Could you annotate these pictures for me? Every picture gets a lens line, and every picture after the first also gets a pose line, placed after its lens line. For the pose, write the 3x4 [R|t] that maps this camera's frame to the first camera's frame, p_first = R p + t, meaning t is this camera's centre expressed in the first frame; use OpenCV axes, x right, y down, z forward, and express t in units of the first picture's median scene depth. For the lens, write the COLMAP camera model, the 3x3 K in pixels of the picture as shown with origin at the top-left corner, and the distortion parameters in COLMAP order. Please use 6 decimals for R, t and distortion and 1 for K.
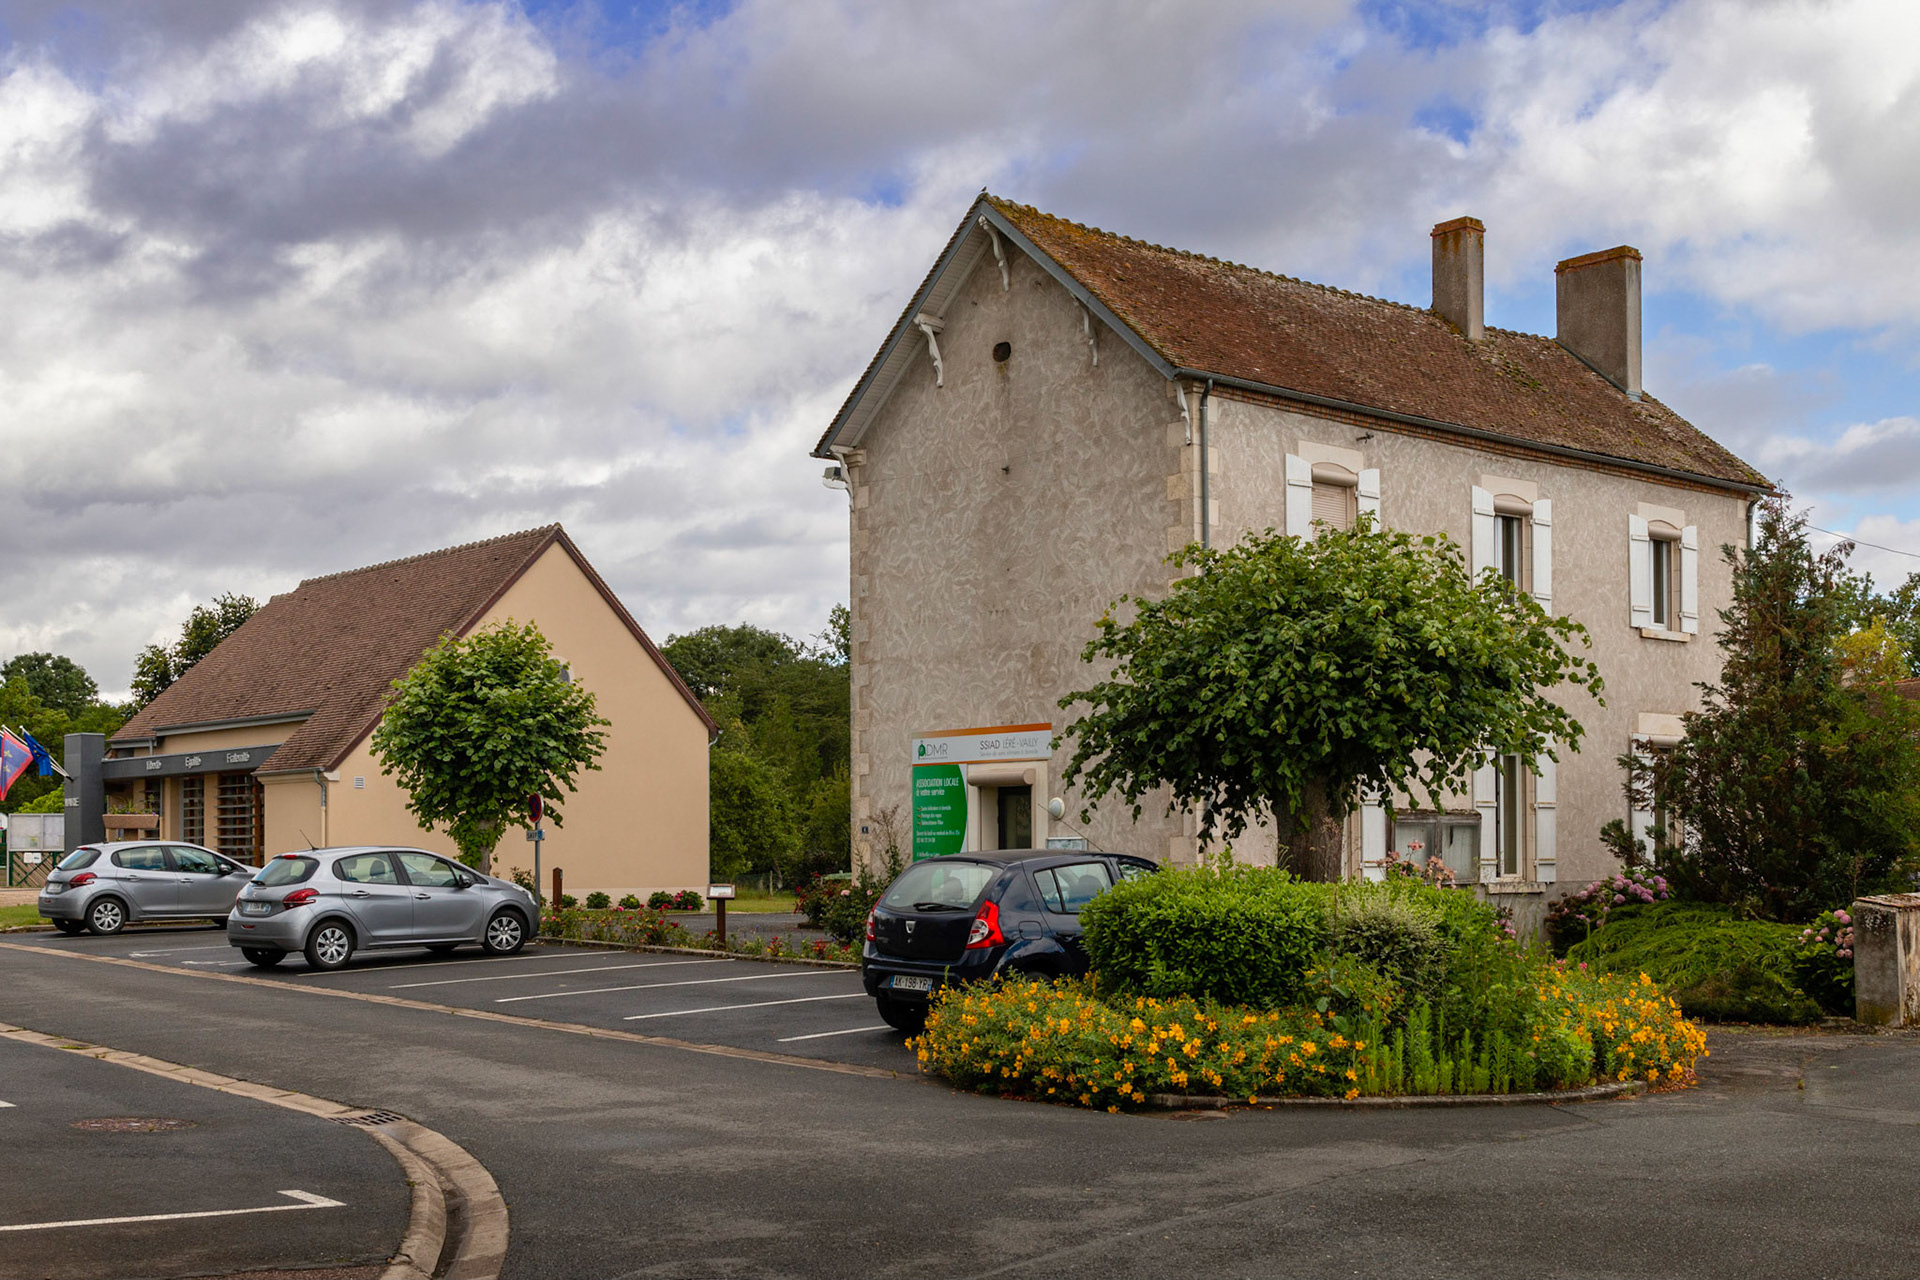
lens RADIAL K [[2276.4, 0, 962.8], [0, 2276.4, 710.9], [0, 0, 1]] dist [0.044748, 0.006755]
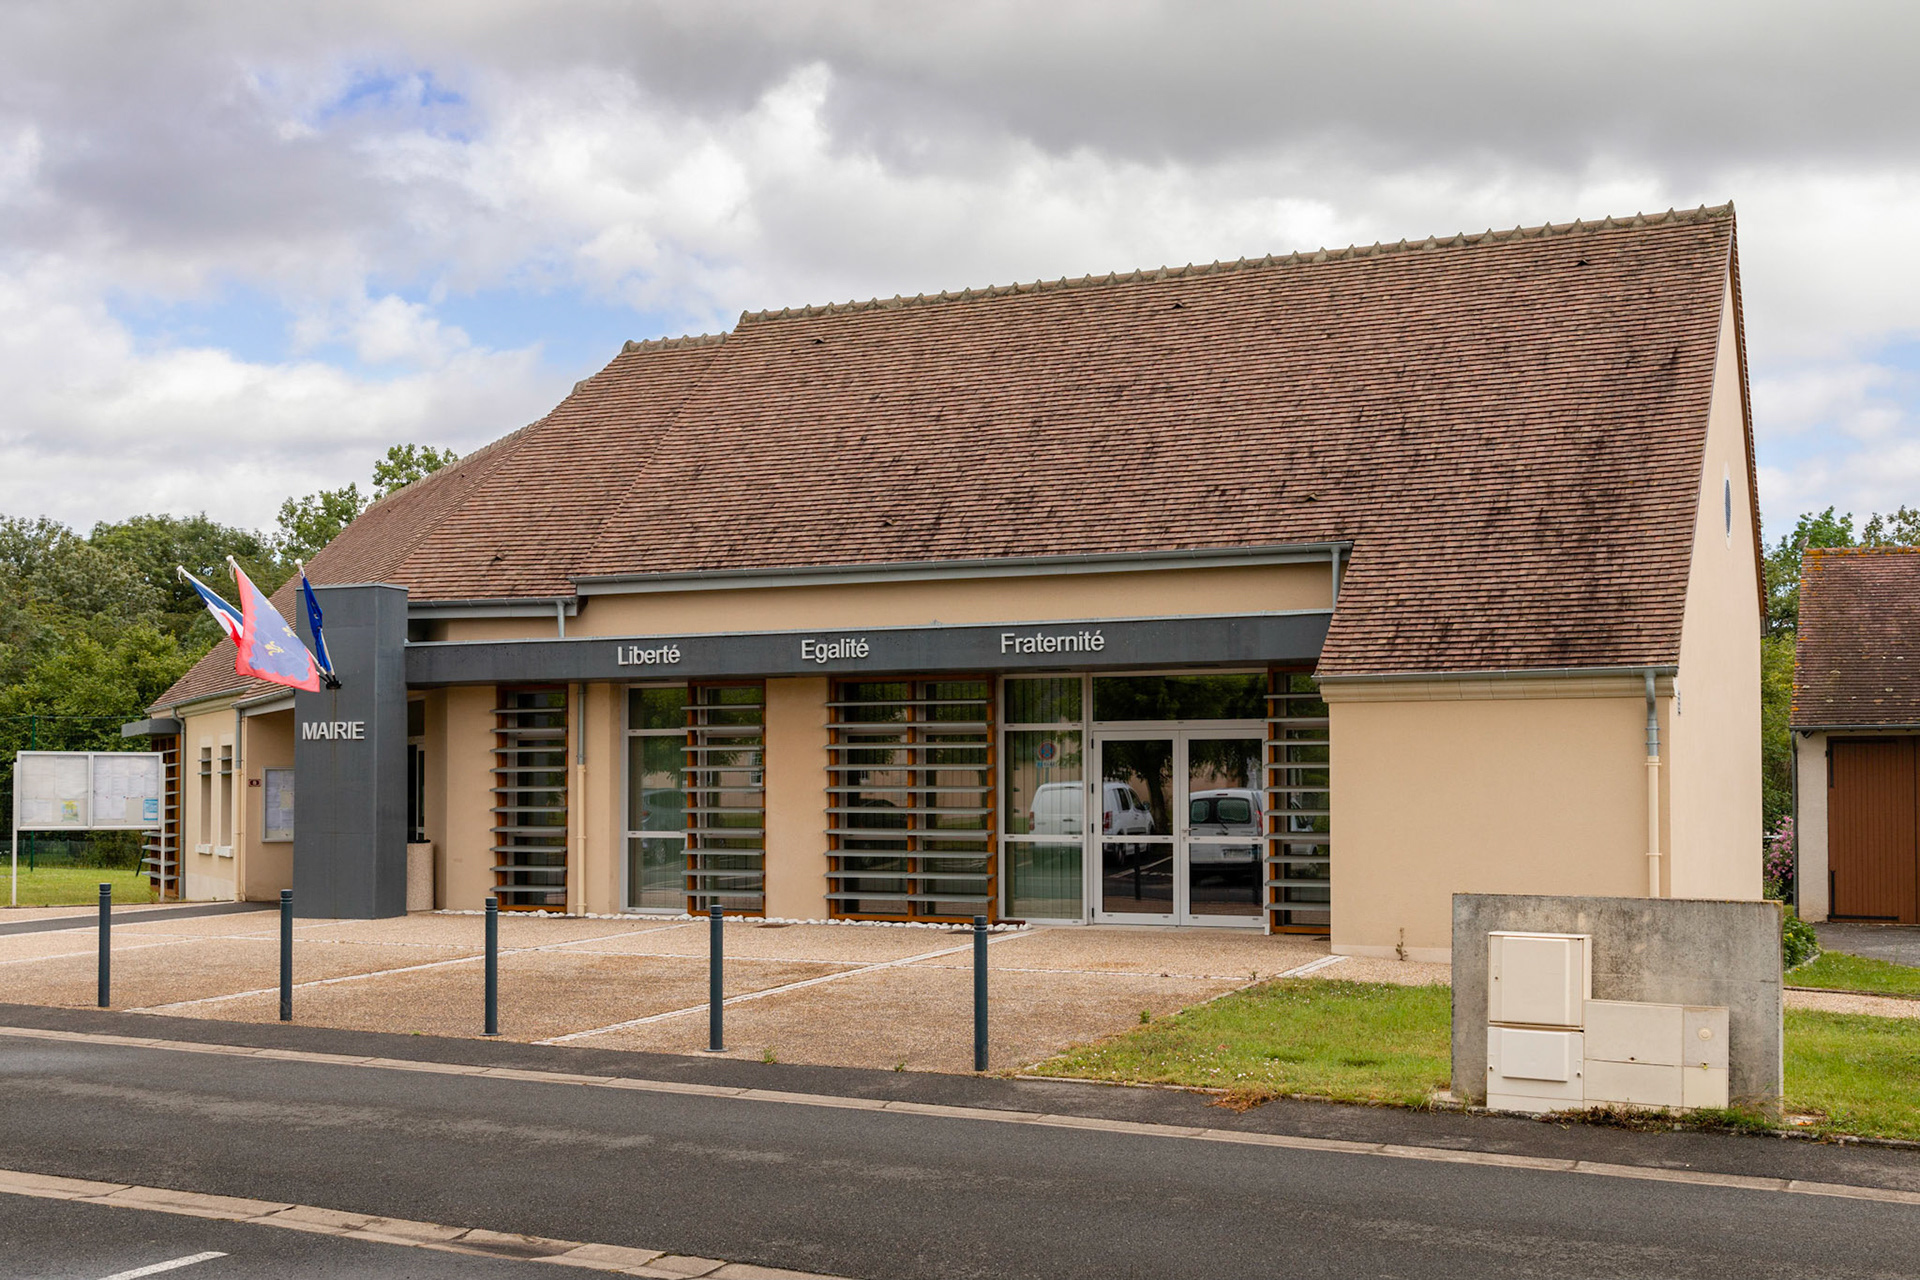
lens RADIAL K [[2276.4, 0, 962.8], [0, 2276.4, 710.9], [0, 0, 1]] dist [0.044748, 0.006755]
pose [[0.946439, 0.004040, 0.322857, -0.425056], [-0.014357, 0.999459, 0.029581, 0.018666], [-0.322562, -0.032631, 0.945986, 0.495708]]
